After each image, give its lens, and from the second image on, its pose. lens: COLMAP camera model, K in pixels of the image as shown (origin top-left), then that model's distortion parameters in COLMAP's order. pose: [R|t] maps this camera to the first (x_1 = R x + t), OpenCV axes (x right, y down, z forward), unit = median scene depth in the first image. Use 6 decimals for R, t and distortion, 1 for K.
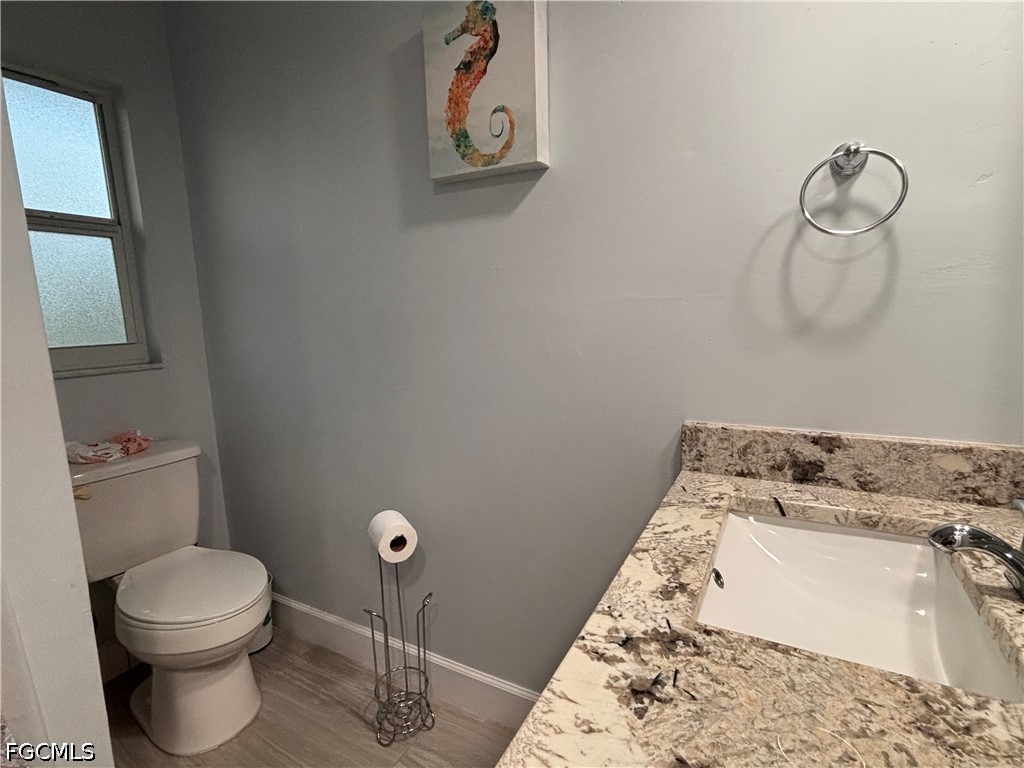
lens RADIAL K [[513.2, 0, 492.8], [0, 513.2, 376.4], [0, 0, 1]] dist [-0.006733, 0.005211]
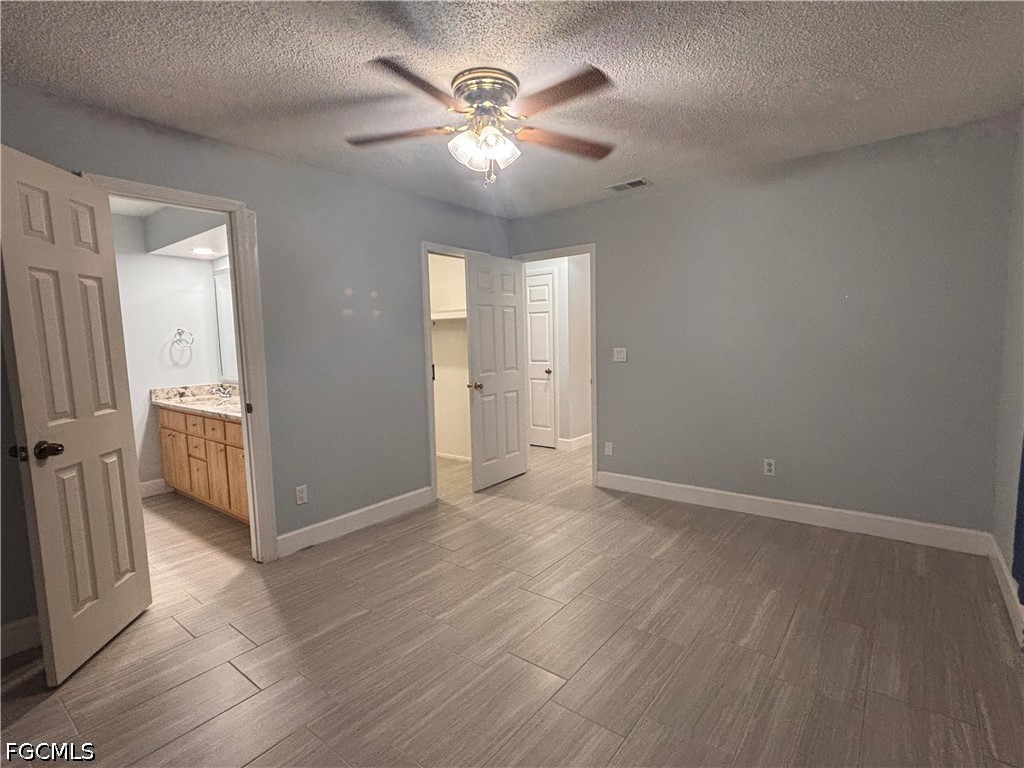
lens RADIAL K [[513.2, 0, 513.7], [0, 513.2, 385.9], [0, 0, 1]] dist [-0.006733, 0.005211]
pose [[0.137506, -0.059336, 0.988722, -3.428233], [0.151655, 0.987696, 0.038183, 0.367694], [-0.978822, 0.144694, 0.144813, -2.537522]]
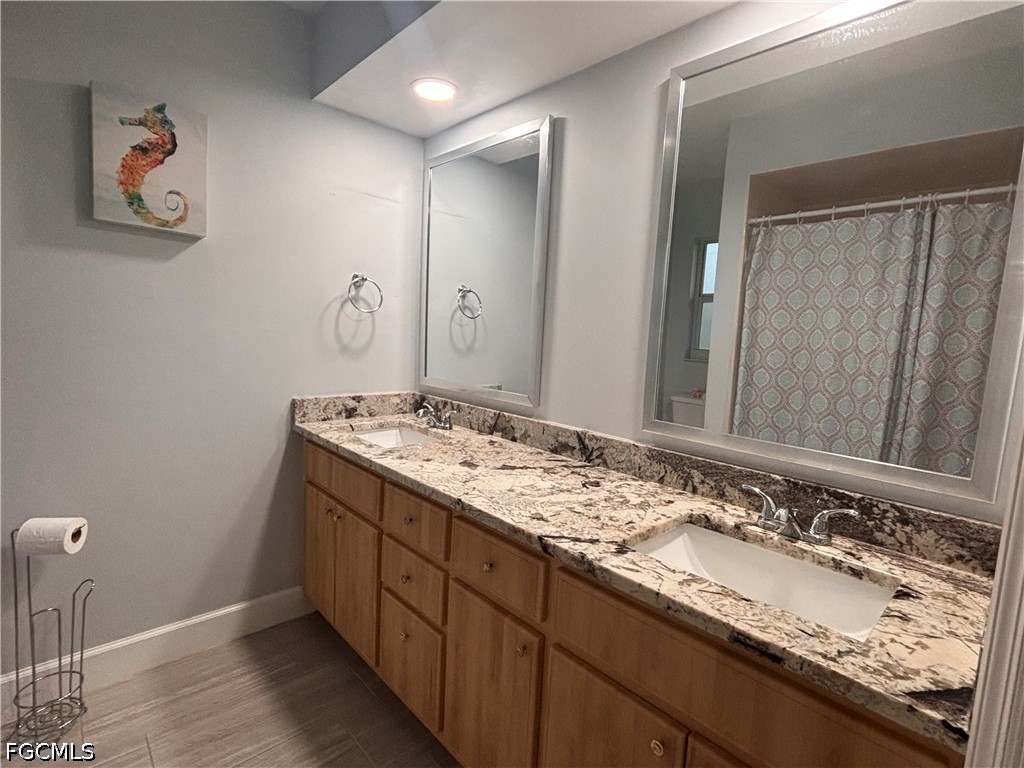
lens RADIAL K [[513.2, 0, 537.3], [0, 513.2, 381.3], [0, 0, 1]] dist [-0.006733, 0.005211]
pose [[0.252833, -0.042729, 0.966566, -1.277702], [0.068808, 0.997289, 0.026088, 0.043413], [-0.965060, 0.059911, 0.255087, -0.351745]]
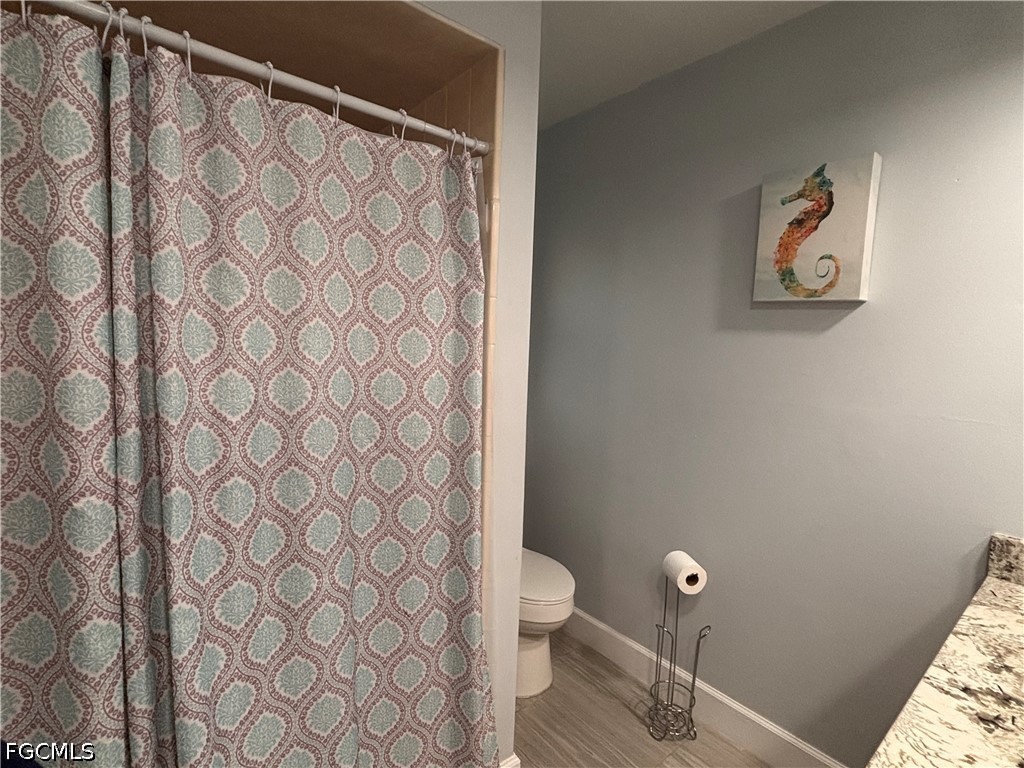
lens RADIAL K [[513.2, 0, 491.7], [0, 513.2, 373.2], [0, 0, 1]] dist [-0.006733, 0.005211]
pose [[0.930397, 0.097374, -0.353384, -0.319857], [-0.117989, 0.992317, -0.037214, -0.098090], [0.347046, 0.076319, 0.934738, -0.517786]]
